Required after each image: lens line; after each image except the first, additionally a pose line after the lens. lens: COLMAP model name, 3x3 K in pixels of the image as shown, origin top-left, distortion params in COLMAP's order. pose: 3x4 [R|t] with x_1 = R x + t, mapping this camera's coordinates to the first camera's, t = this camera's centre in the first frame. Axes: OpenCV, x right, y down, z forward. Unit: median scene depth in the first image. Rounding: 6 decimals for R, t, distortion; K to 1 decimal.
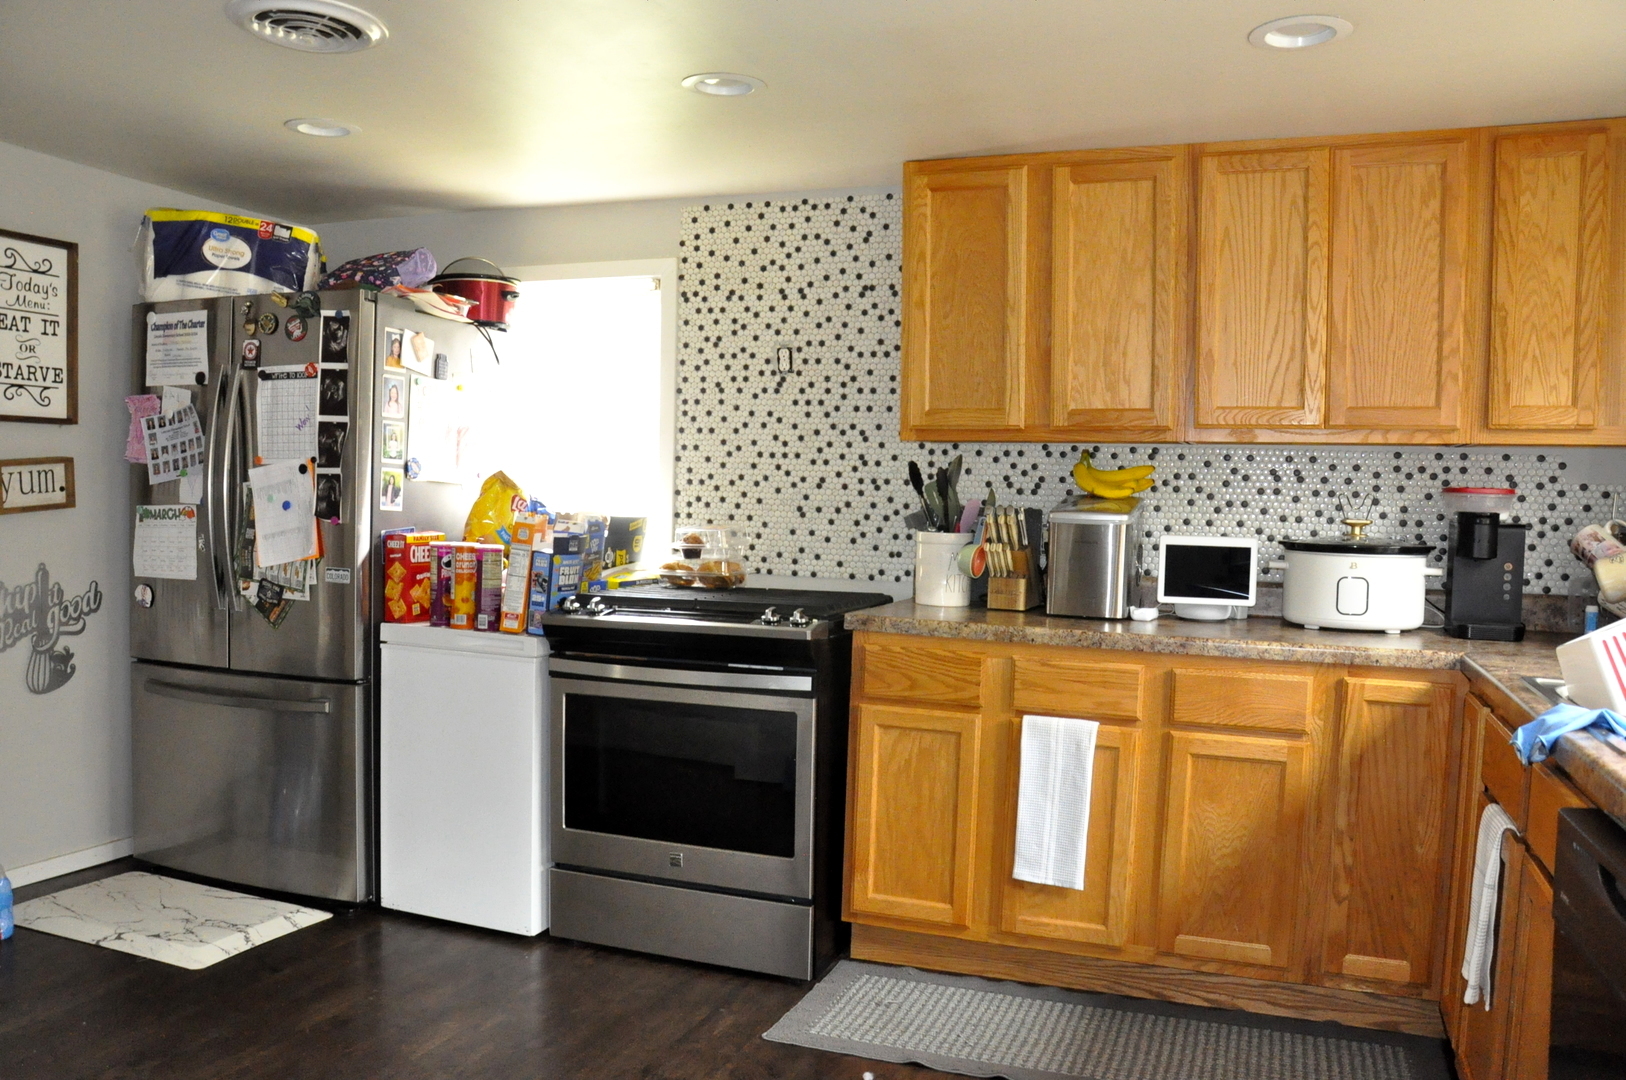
lens RADIAL K [[1256.7, 0, 815.2], [0, 1256.7, 564.9], [0, 0, 1]] dist [-0.162790, 0.116397]
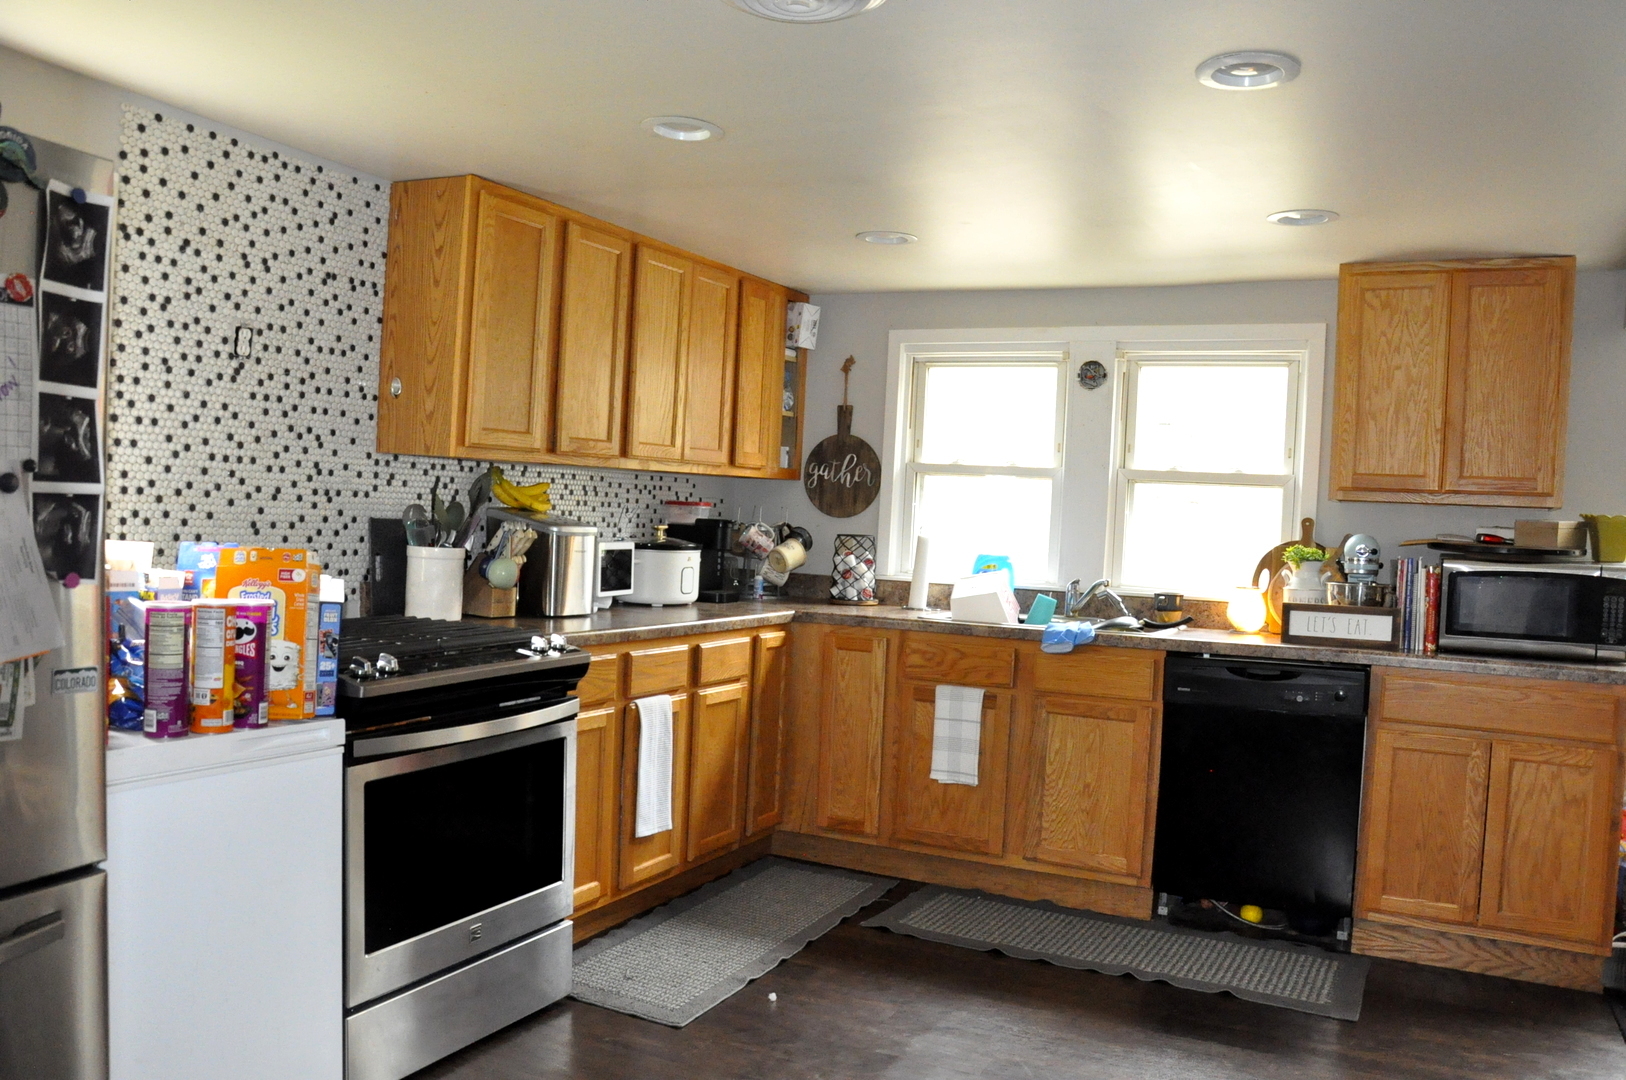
lens RADIAL K [[1256.7, 0, 815.2], [0, 1256.7, 564.9], [0, 0, 1]] dist [-0.162790, 0.116397]
pose [[0.103776, -0.061743, 0.992682, -0.780290], [0.013442, 0.998067, 0.060673, -0.062384], [-0.994510, 0.007047, 0.104405, 0.551065]]
